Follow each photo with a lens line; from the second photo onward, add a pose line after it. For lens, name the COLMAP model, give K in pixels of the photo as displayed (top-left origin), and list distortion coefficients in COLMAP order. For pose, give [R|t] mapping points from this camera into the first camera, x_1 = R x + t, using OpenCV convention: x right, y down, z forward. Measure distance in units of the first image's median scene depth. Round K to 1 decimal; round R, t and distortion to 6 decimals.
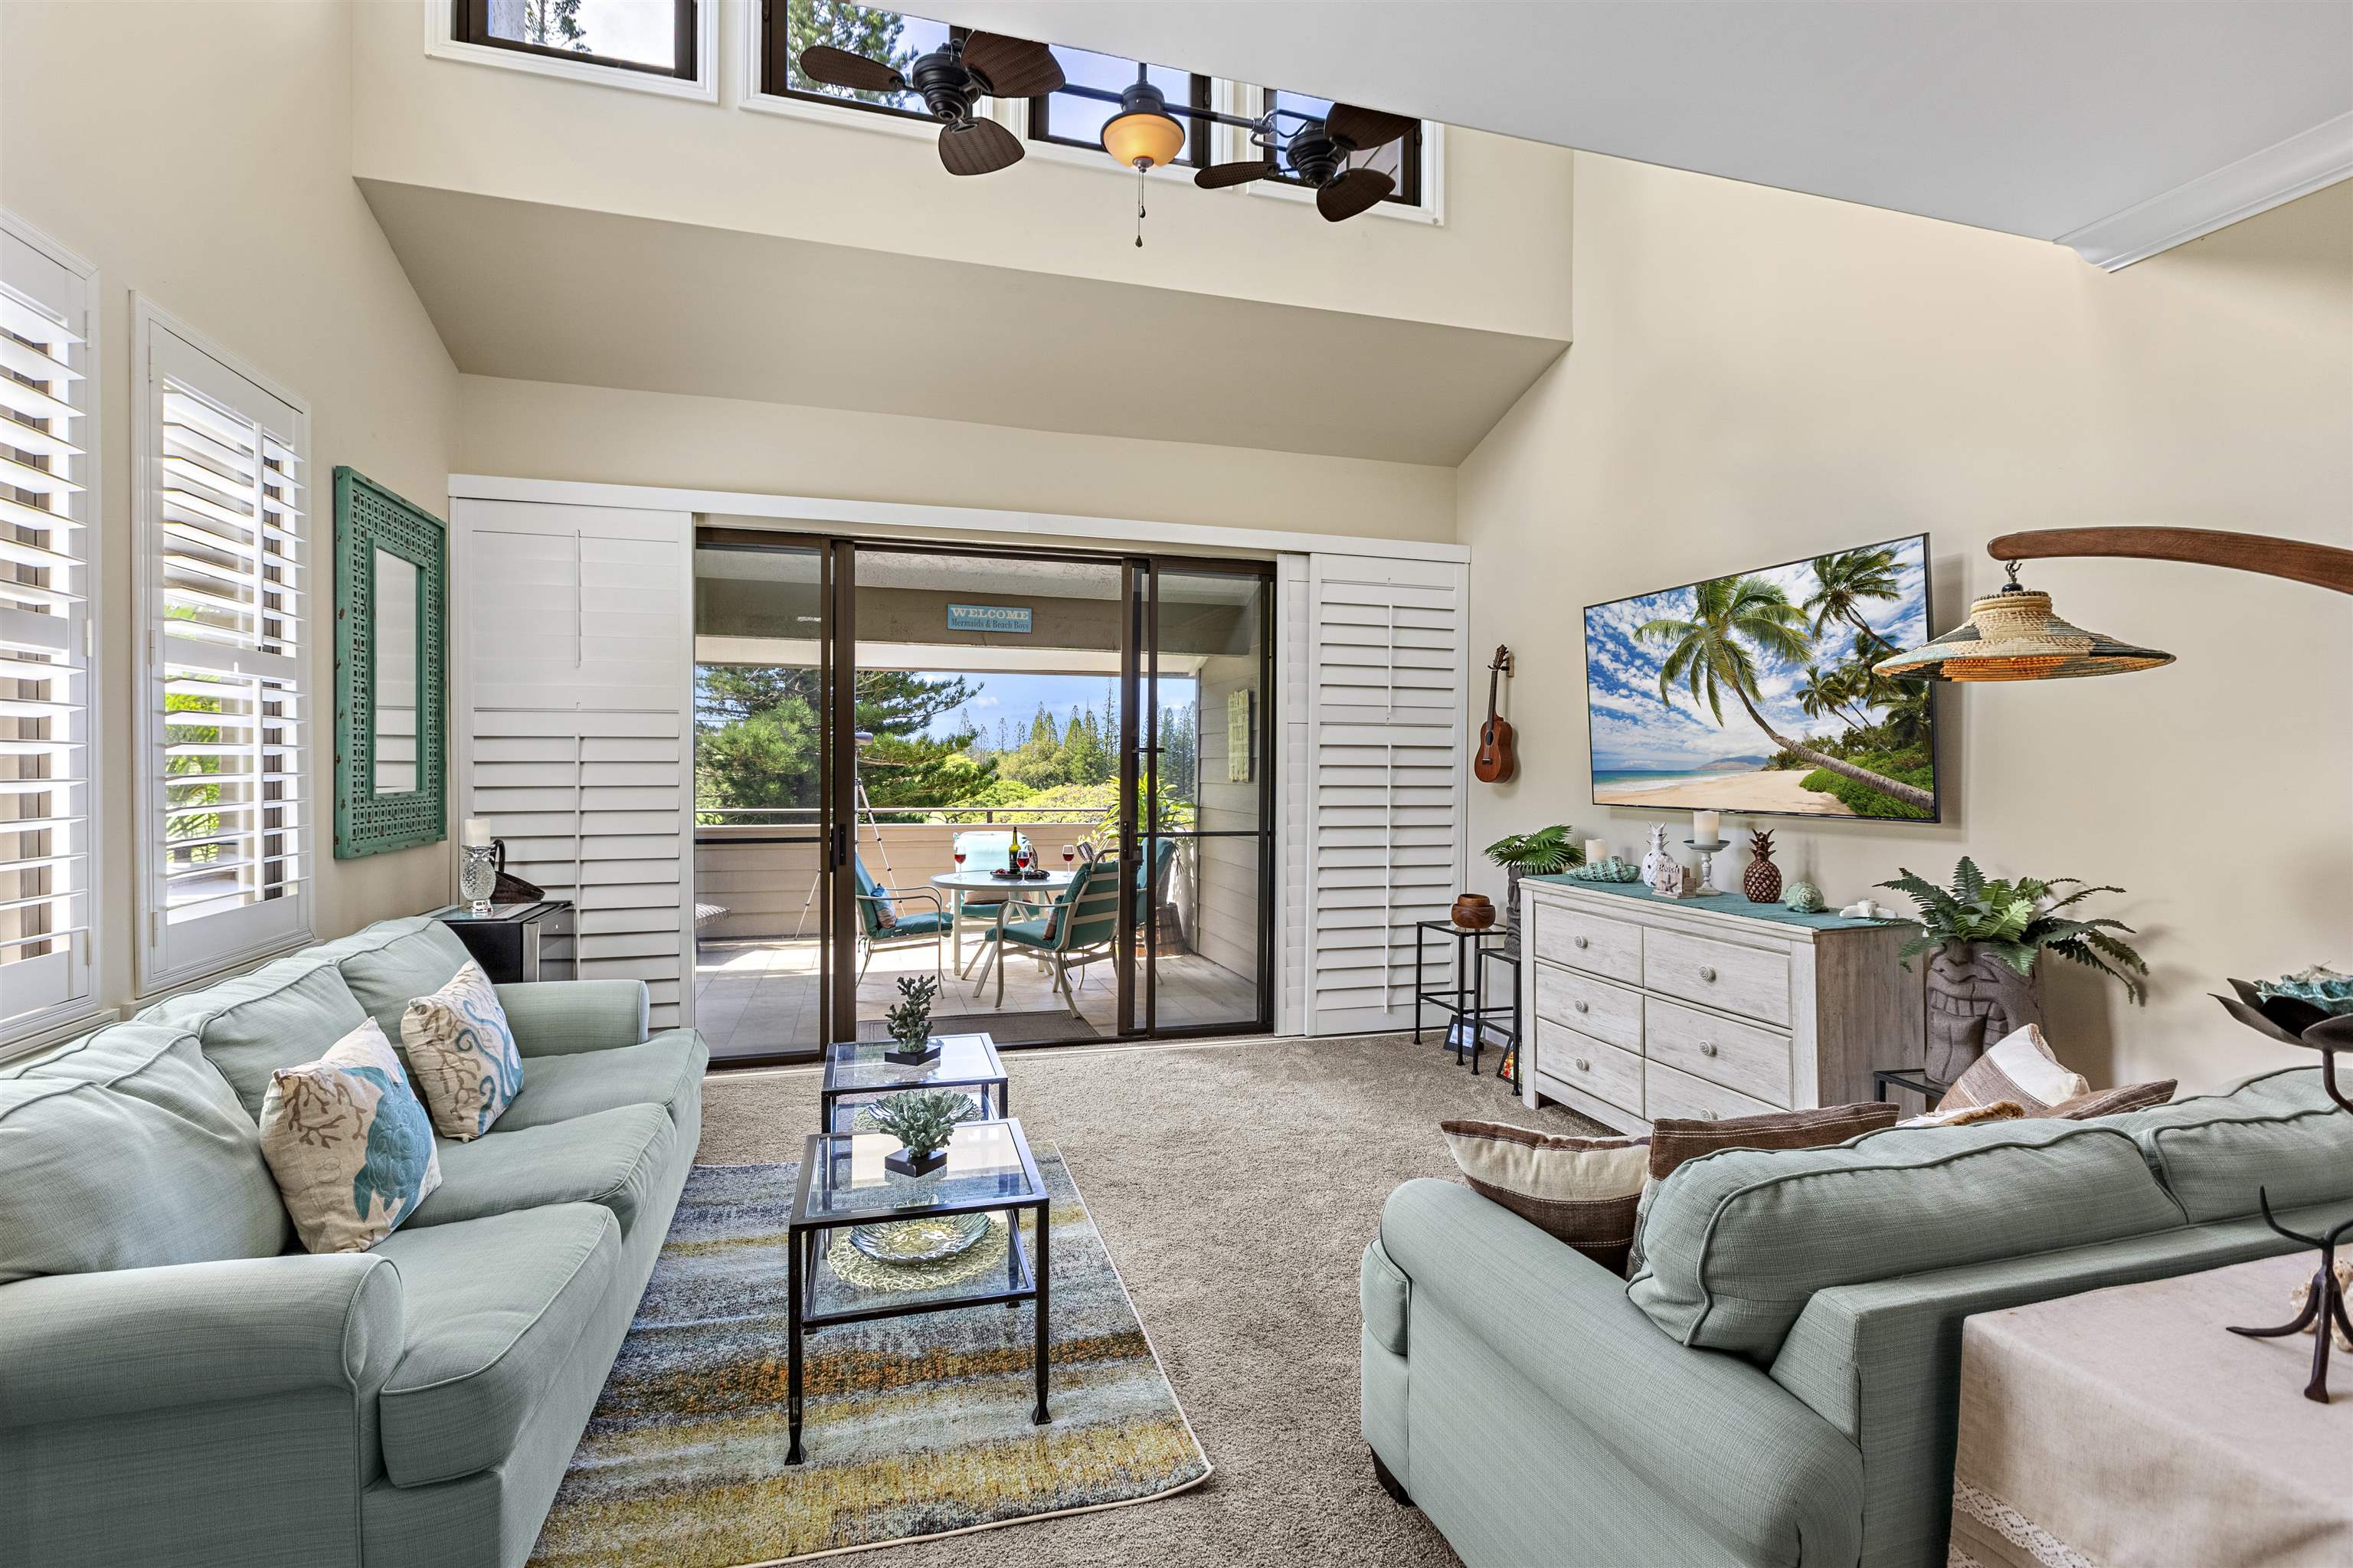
lens RADIAL K [[1063.0, 0, 1176.5], [0, 1063.0, 784.0], [0, 0, 1]] dist [-0.000542, -0.000010]
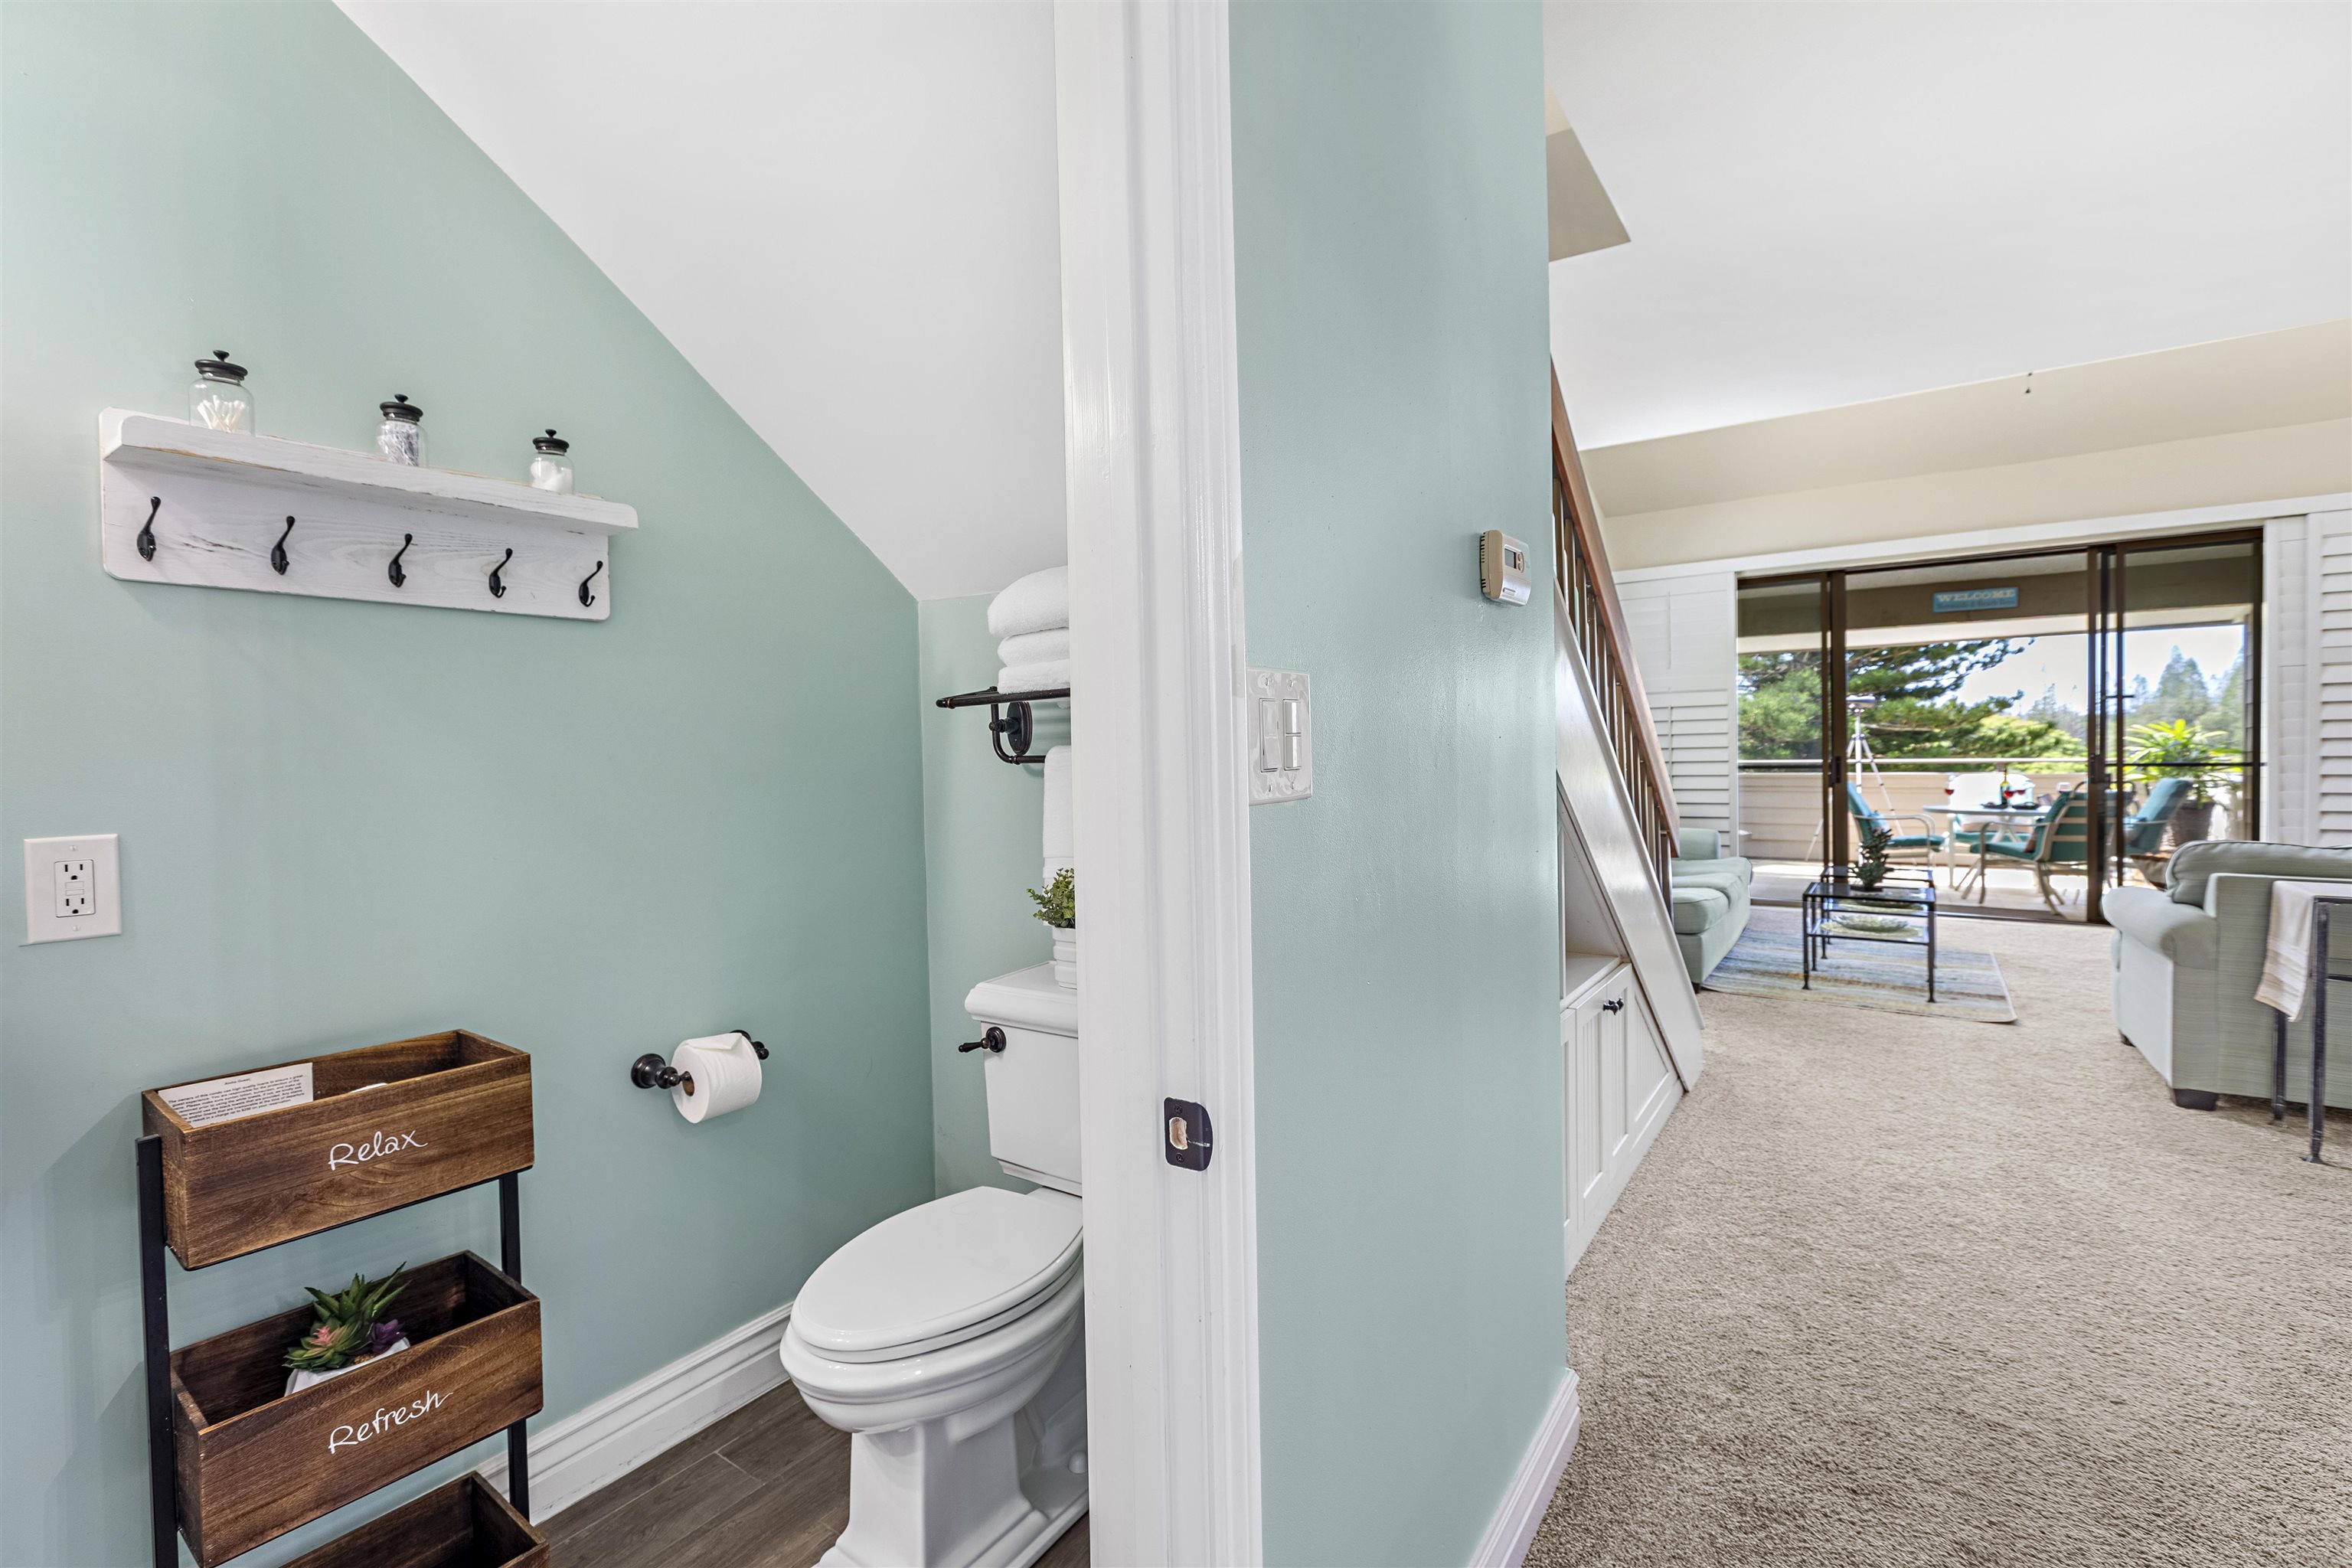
lens RADIAL K [[1066.0, 0, 1141.3], [0, 1066.0, 756.7], [0, 0, 1]] dist [-0.000853, -0.000215]
pose [[0.619609, -0.011295, -0.784829, 0.150604], [0.006491, 0.999936, -0.009266, 0.026121], [0.784883, 0.000647, 0.619643, -0.413744]]
